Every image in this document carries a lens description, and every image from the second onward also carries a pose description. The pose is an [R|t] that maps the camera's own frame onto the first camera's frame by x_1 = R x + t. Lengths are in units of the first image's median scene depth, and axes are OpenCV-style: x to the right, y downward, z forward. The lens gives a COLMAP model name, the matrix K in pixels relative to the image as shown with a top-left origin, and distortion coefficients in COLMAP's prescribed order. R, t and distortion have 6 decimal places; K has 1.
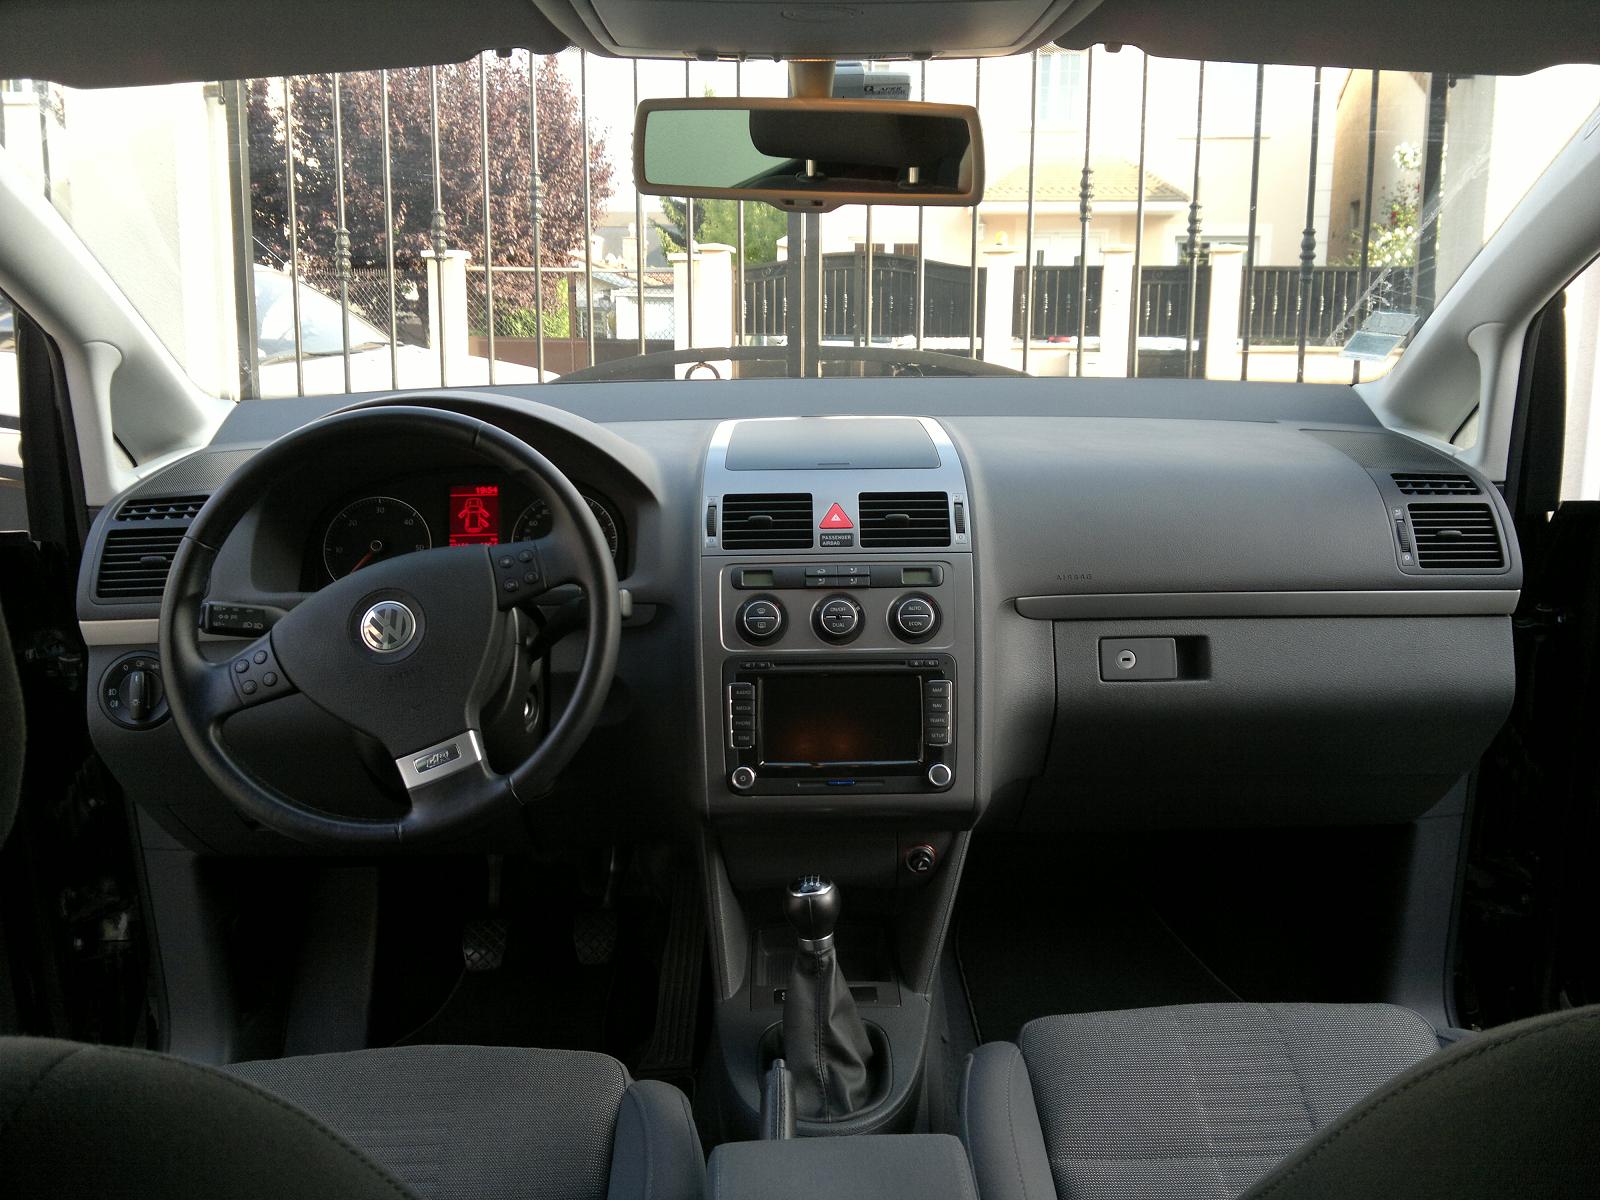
lens RADIAL K [[1458.9, 0, 851.3], [0, 1458.9, 597.4], [0, 0, 1]] dist [0.151460, -0.380275]
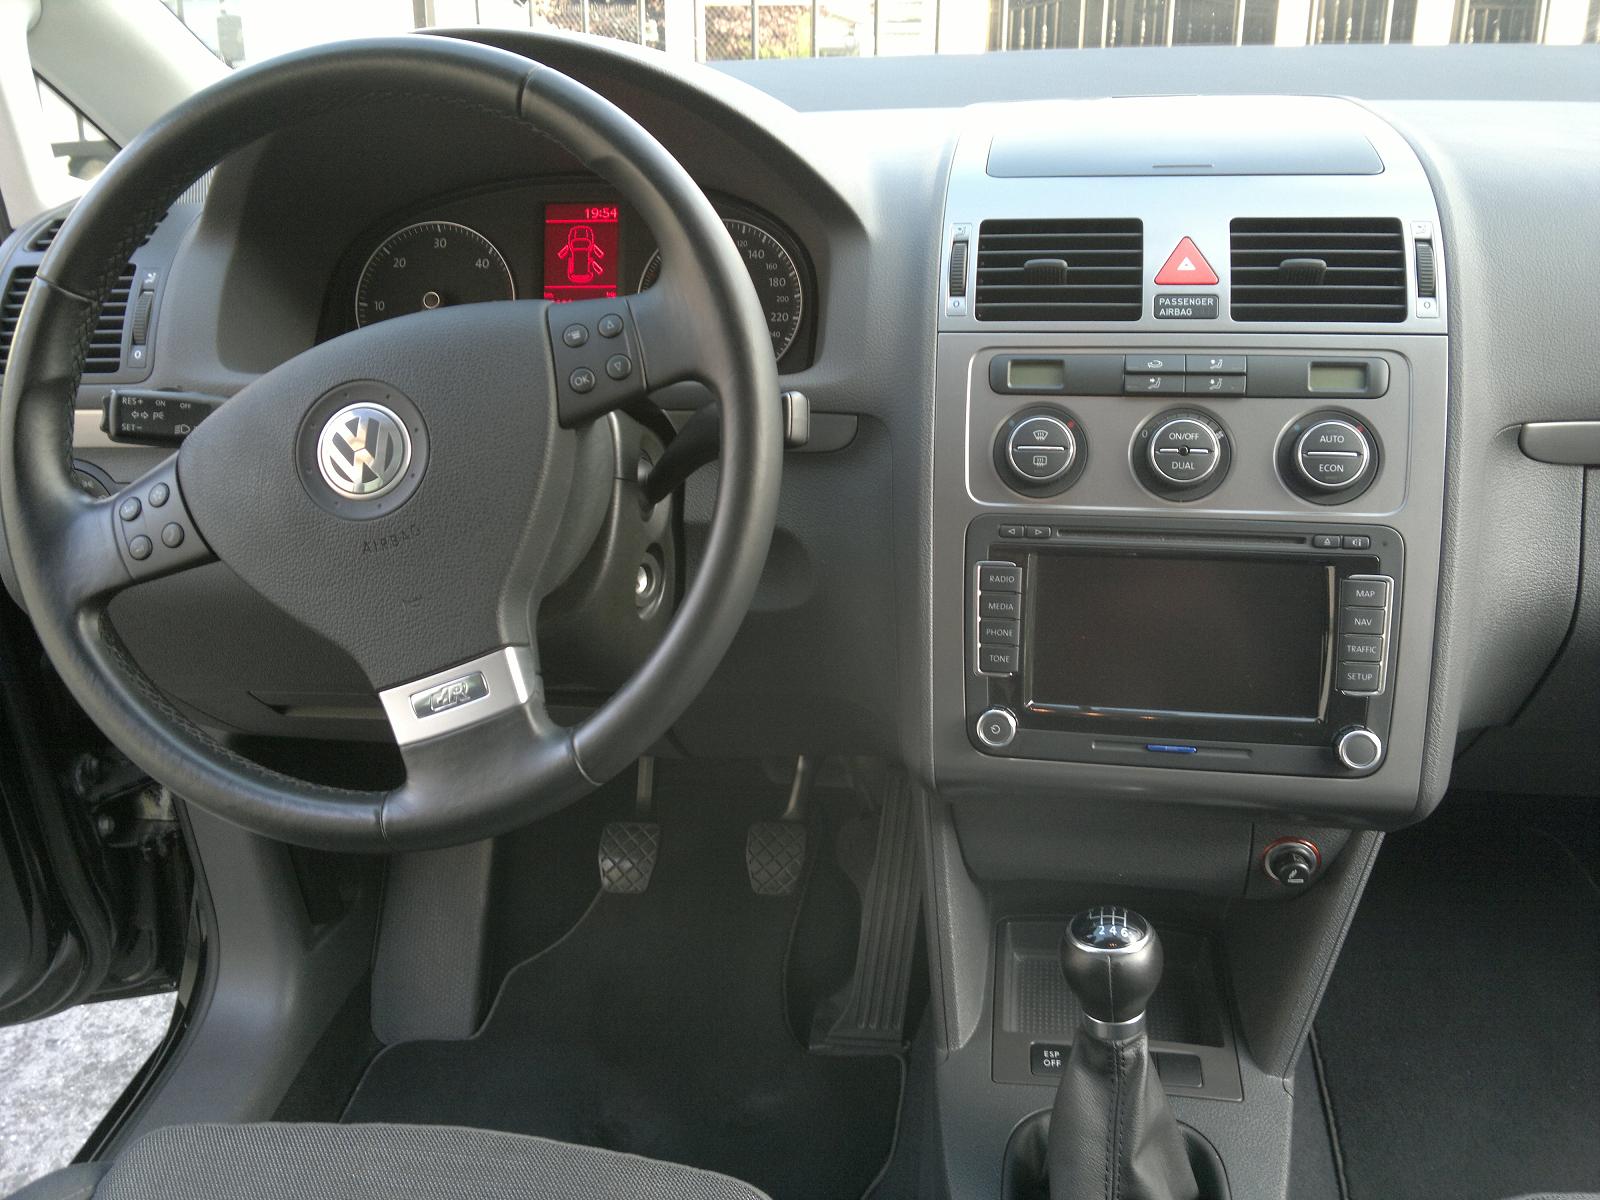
lens RADIAL K [[1458.9, 0, 851.3], [0, 1458.9, 597.4], [0, 0, 1]] dist [0.151460, -0.380275]
pose [[0.986856, 0.052199, -0.152940, -0.043977], [-0.027744, 0.987070, 0.157869, -0.015706], [0.159203, -0.151551, 0.975544, 0.431235]]
